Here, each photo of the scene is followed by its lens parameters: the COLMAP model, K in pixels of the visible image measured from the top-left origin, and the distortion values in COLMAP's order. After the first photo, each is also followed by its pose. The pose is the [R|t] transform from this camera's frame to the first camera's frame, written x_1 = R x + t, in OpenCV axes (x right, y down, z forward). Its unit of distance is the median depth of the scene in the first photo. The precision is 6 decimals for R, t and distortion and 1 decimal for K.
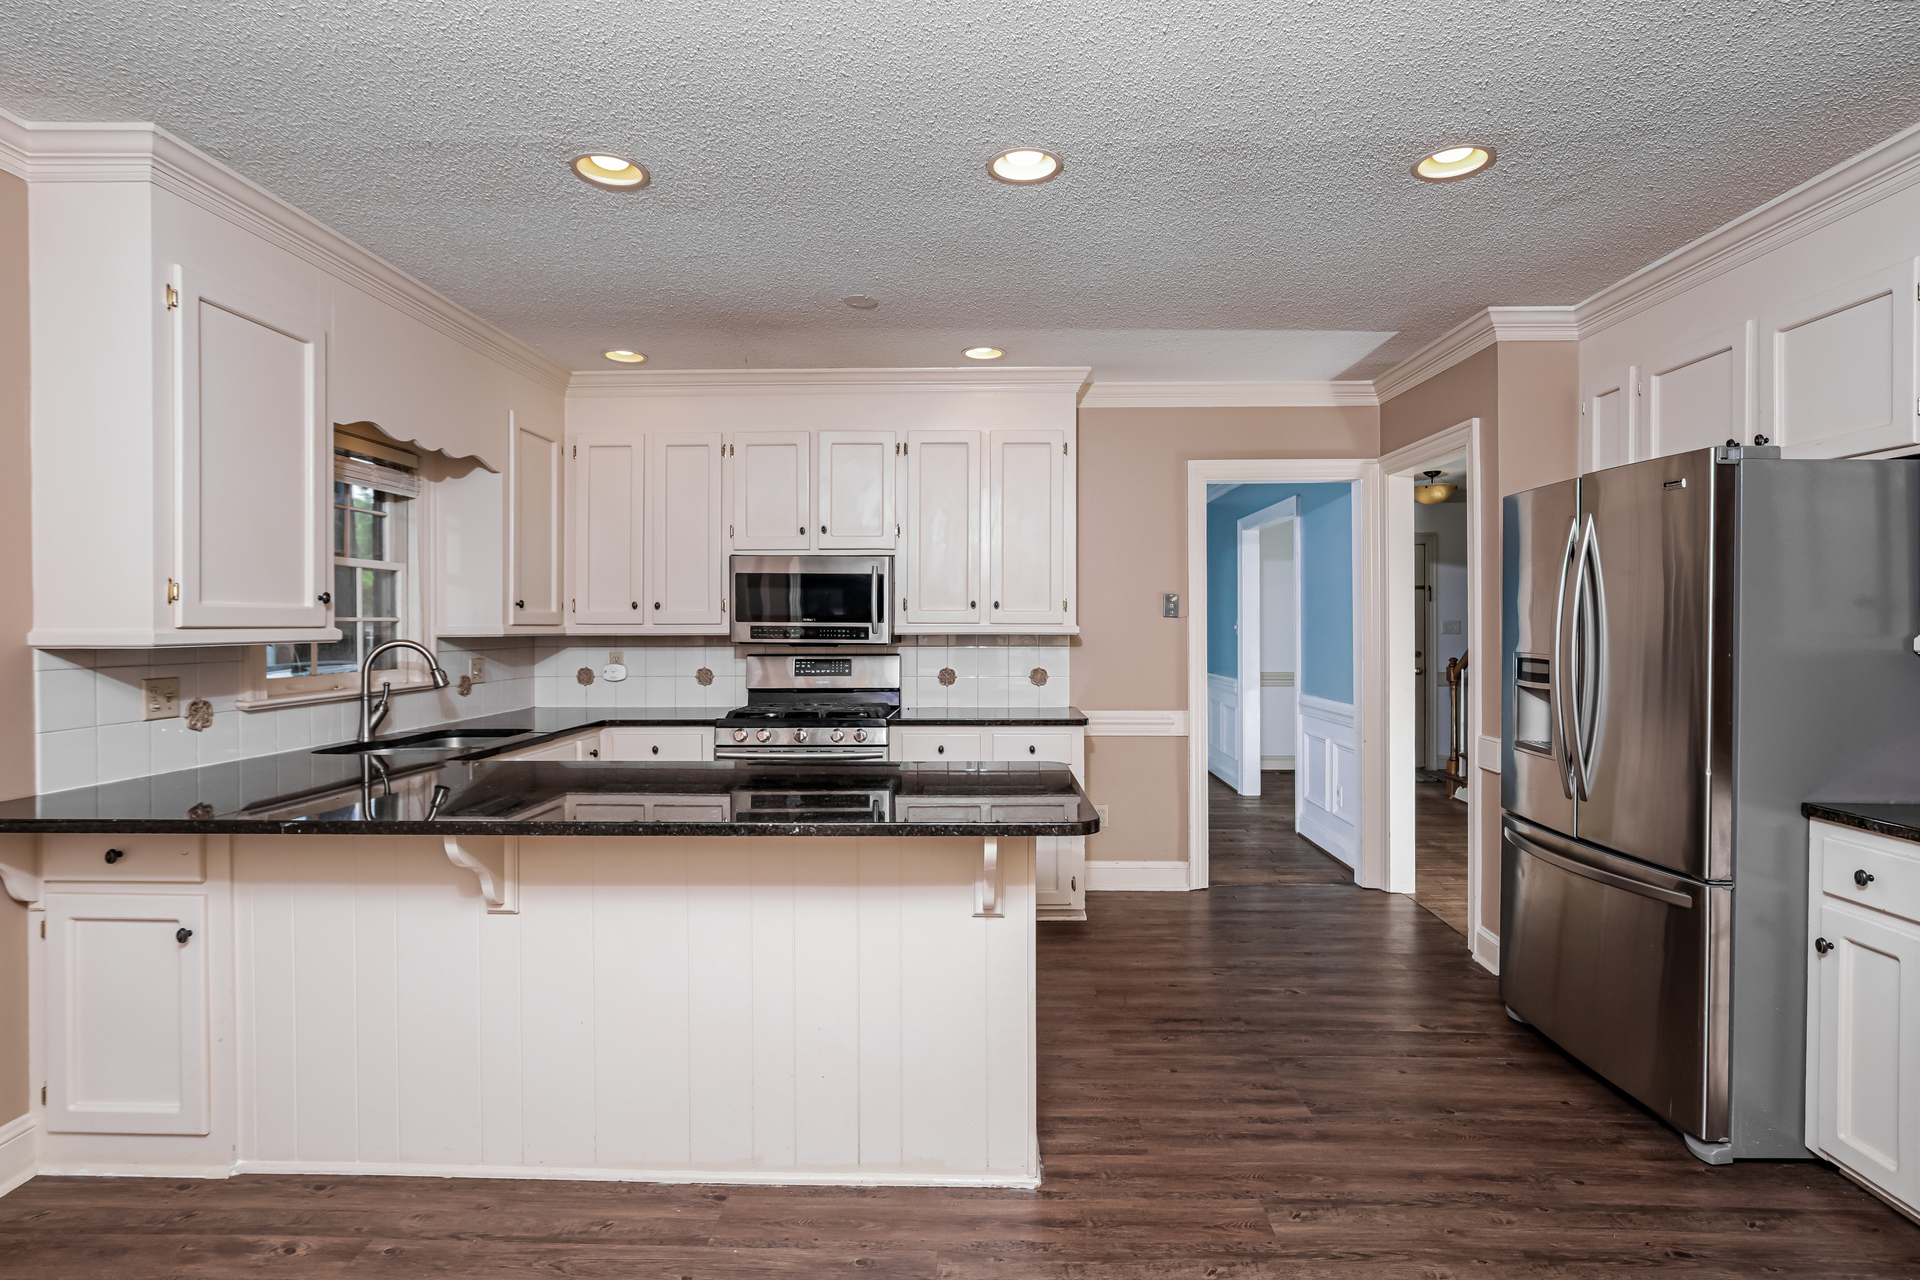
lens RADIAL K [[939.8, 0, 962.4], [0, 939.8, 630.5], [0, 0, 1]] dist [-0.004004, 0.000064]
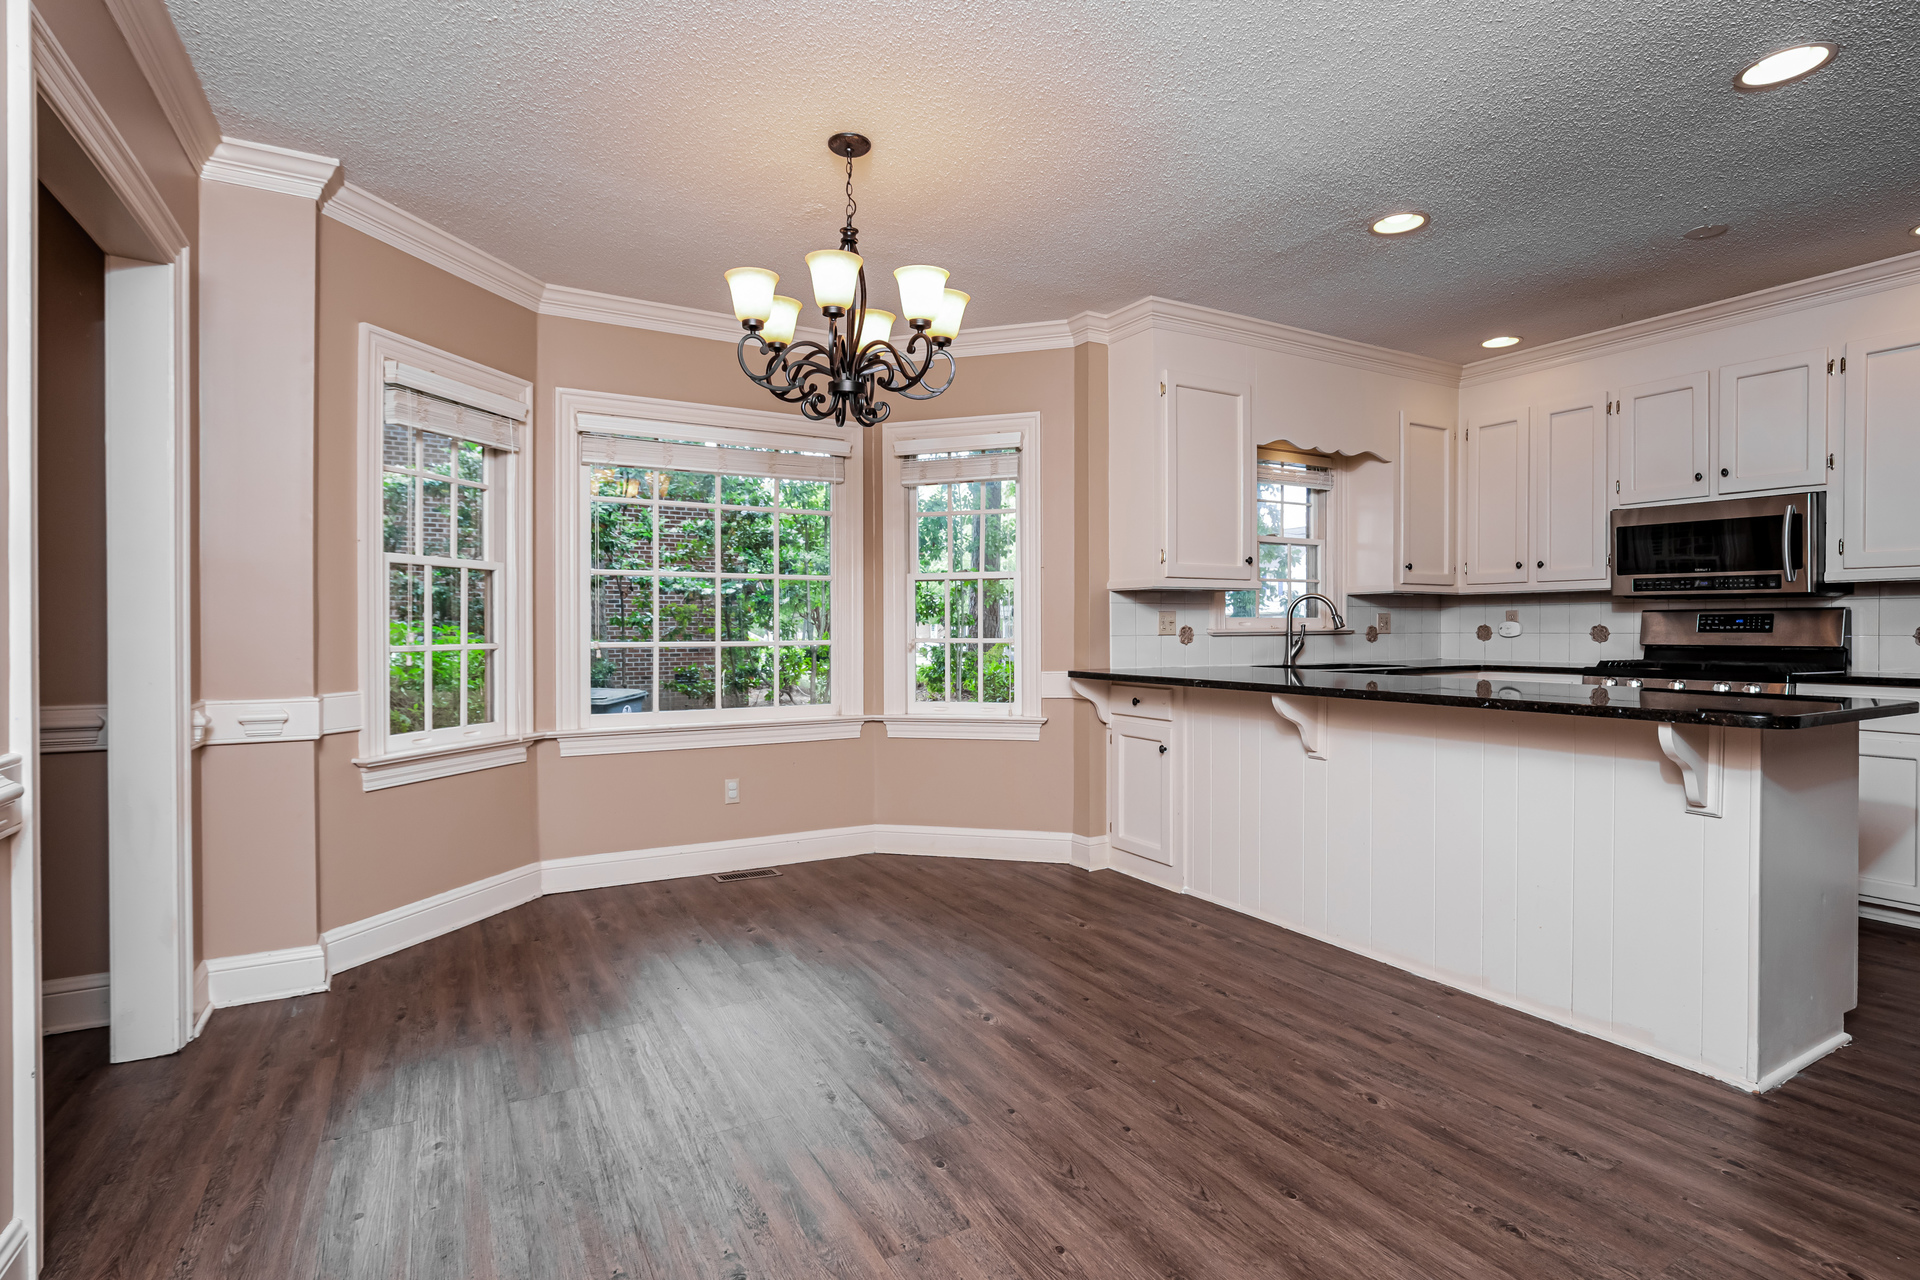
lens RADIAL K [[939.8, 0, 962.4], [0, 939.8, 630.5], [0, 0, 1]] dist [-0.004004, 0.000064]
pose [[0.523033, 0.005885, -0.852292, 0.280004], [-0.006129, 0.999976, 0.003144, 0.056937], [0.852290, 0.003580, 0.523057, -0.145850]]
